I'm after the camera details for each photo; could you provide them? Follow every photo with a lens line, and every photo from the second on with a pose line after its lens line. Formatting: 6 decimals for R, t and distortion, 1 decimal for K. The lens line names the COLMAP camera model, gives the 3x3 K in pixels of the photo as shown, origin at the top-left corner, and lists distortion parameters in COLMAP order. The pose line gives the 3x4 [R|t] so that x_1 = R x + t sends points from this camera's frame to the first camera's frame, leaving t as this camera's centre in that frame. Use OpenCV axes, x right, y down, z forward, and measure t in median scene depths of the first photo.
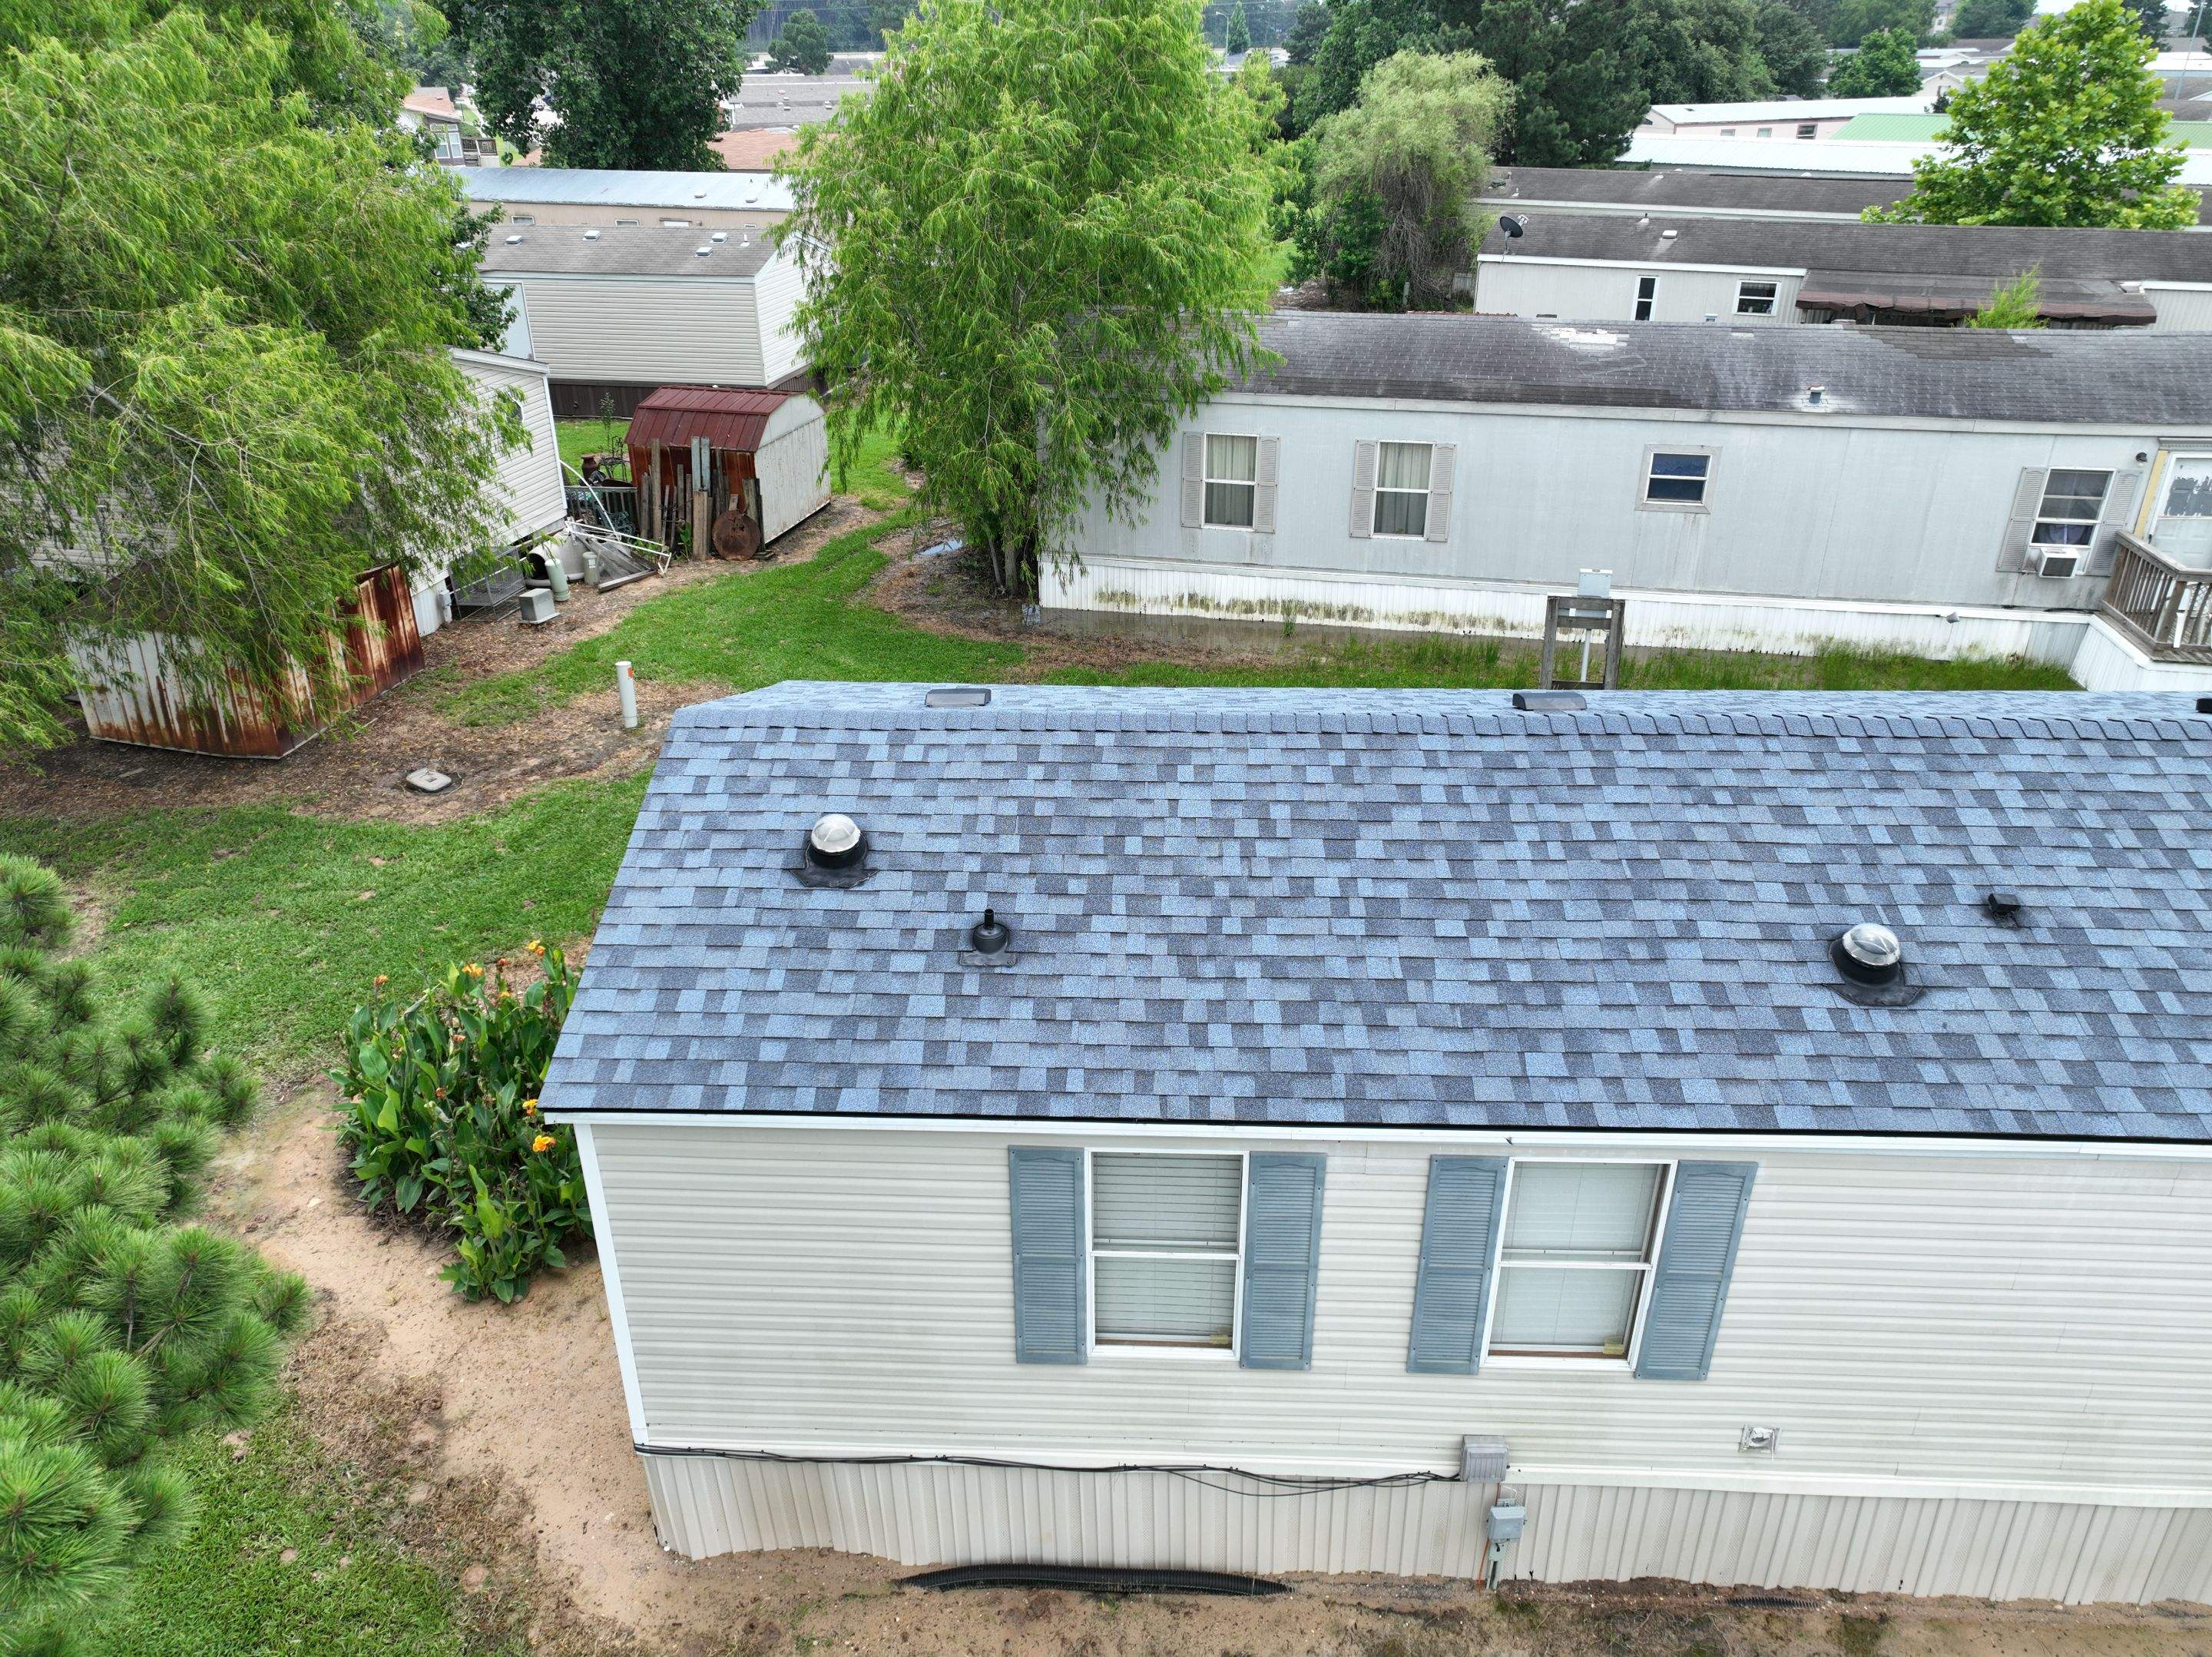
lens RADIAL K [[1555.8, 0, 1106.6], [0, 1555.8, 829.3], [0, 0, 1]] dist [-0.002828, 0.019257]
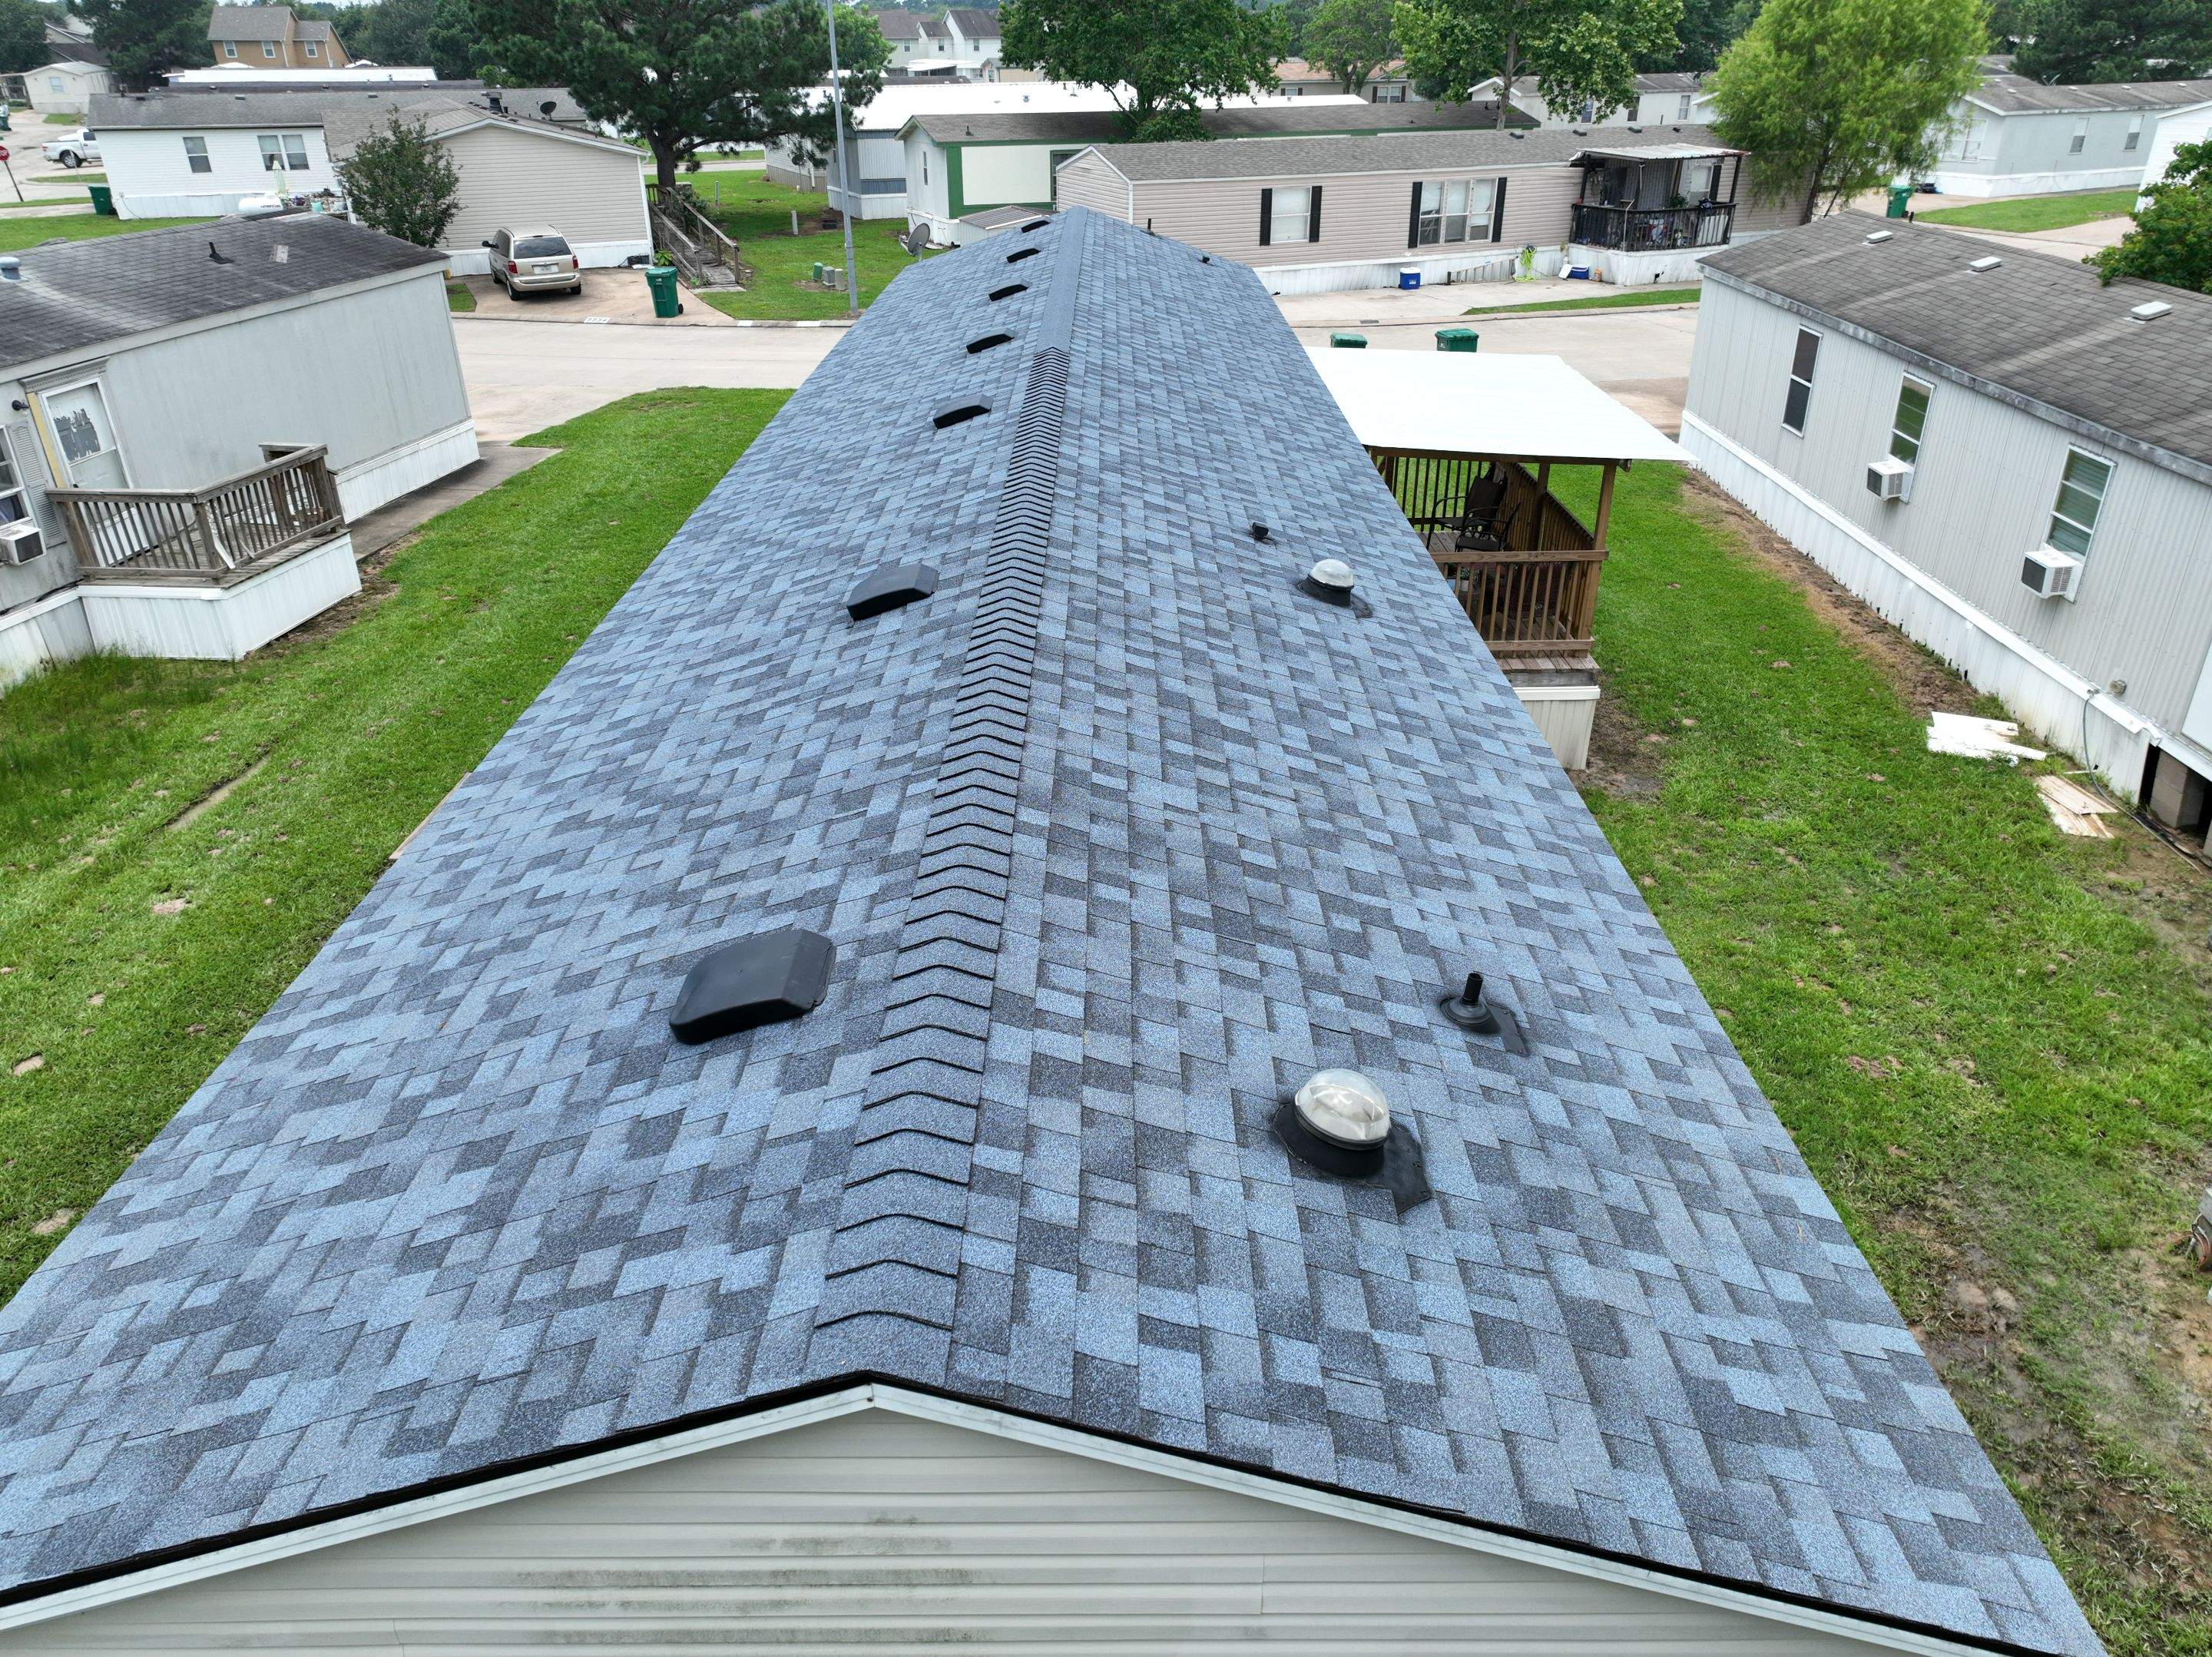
lens RADIAL K [[1555.8, 0, 1100.6], [0, 1555.8, 823.4], [0, 0, 1]] dist [-0.002828, 0.019257]
pose [[-0.034334, -0.446099, 0.894325, -0.553018], [0.460509, 0.787133, 0.410309, -0.297411], [-0.886991, 0.425932, 0.178407, 0.896779]]
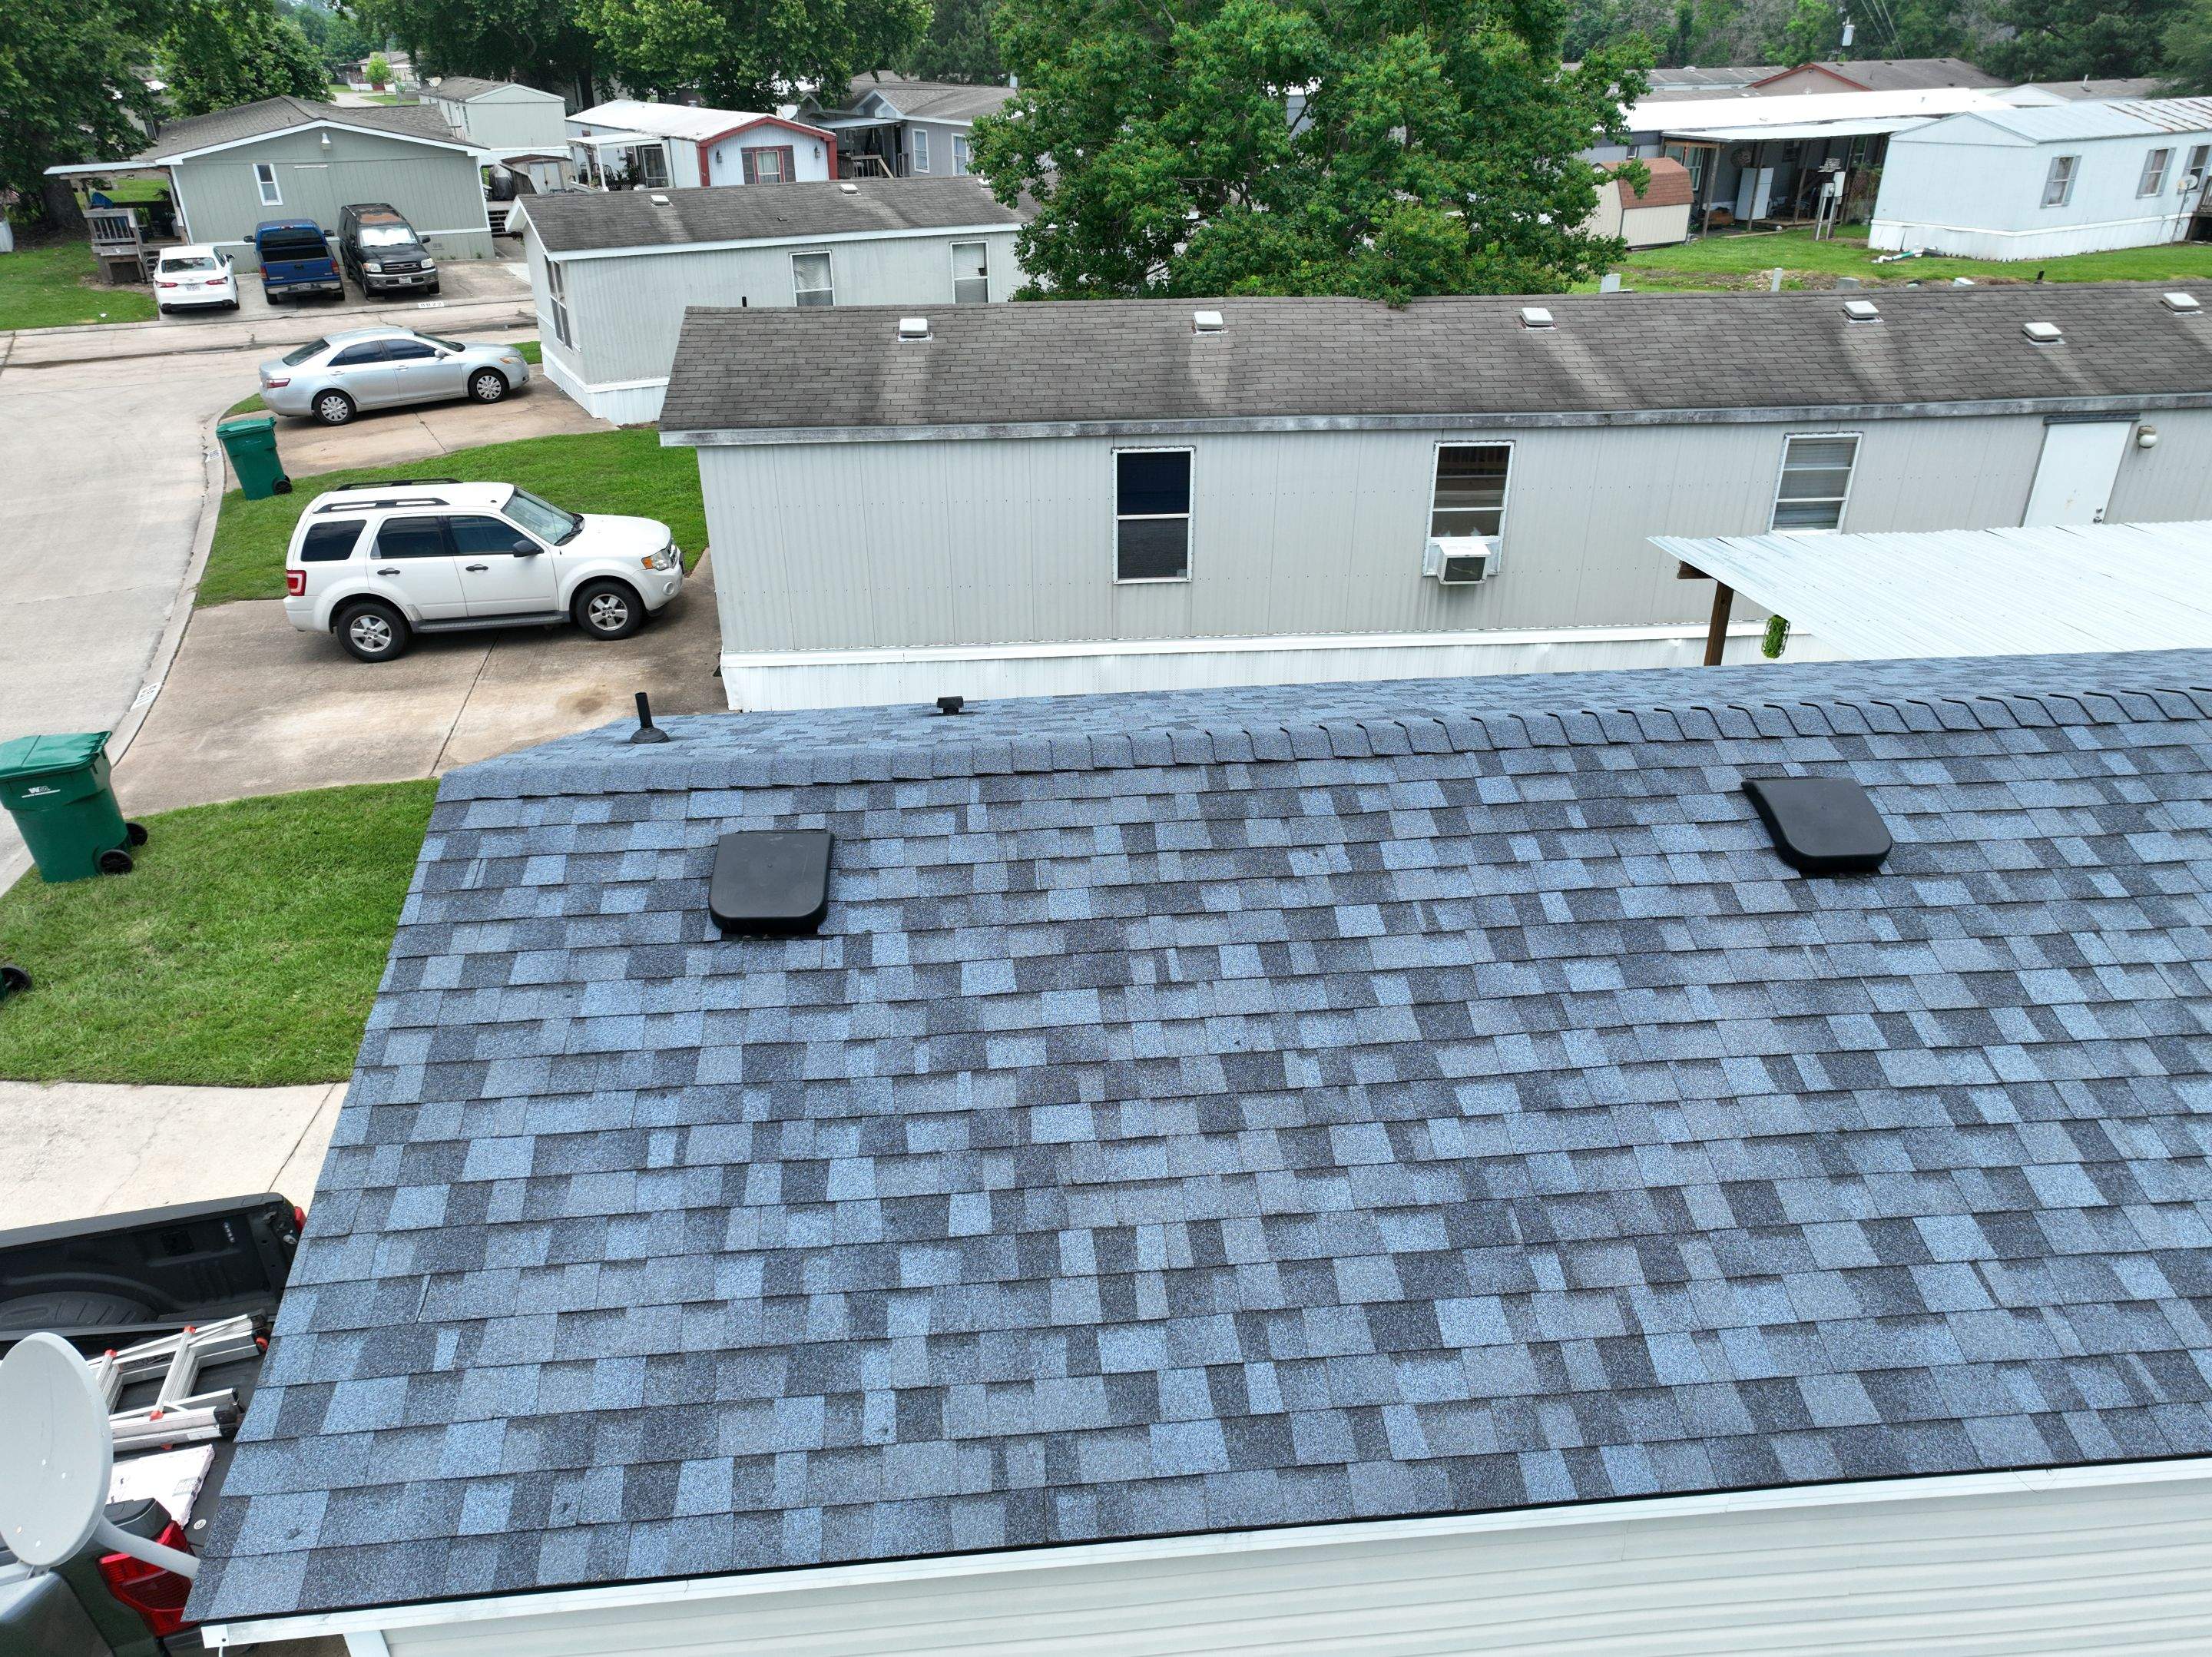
lens RADIAL K [[1555.8, 0, 1108.6], [0, 1555.8, 833.8], [0, 0, 1]] dist [-0.002828, 0.019257]
pose [[-0.991635, 0.071110, -0.107719, 2.165748], [-0.045975, 0.585221, 0.809570, -0.557592], [0.120608, 0.807750, -0.577056, 1.371390]]
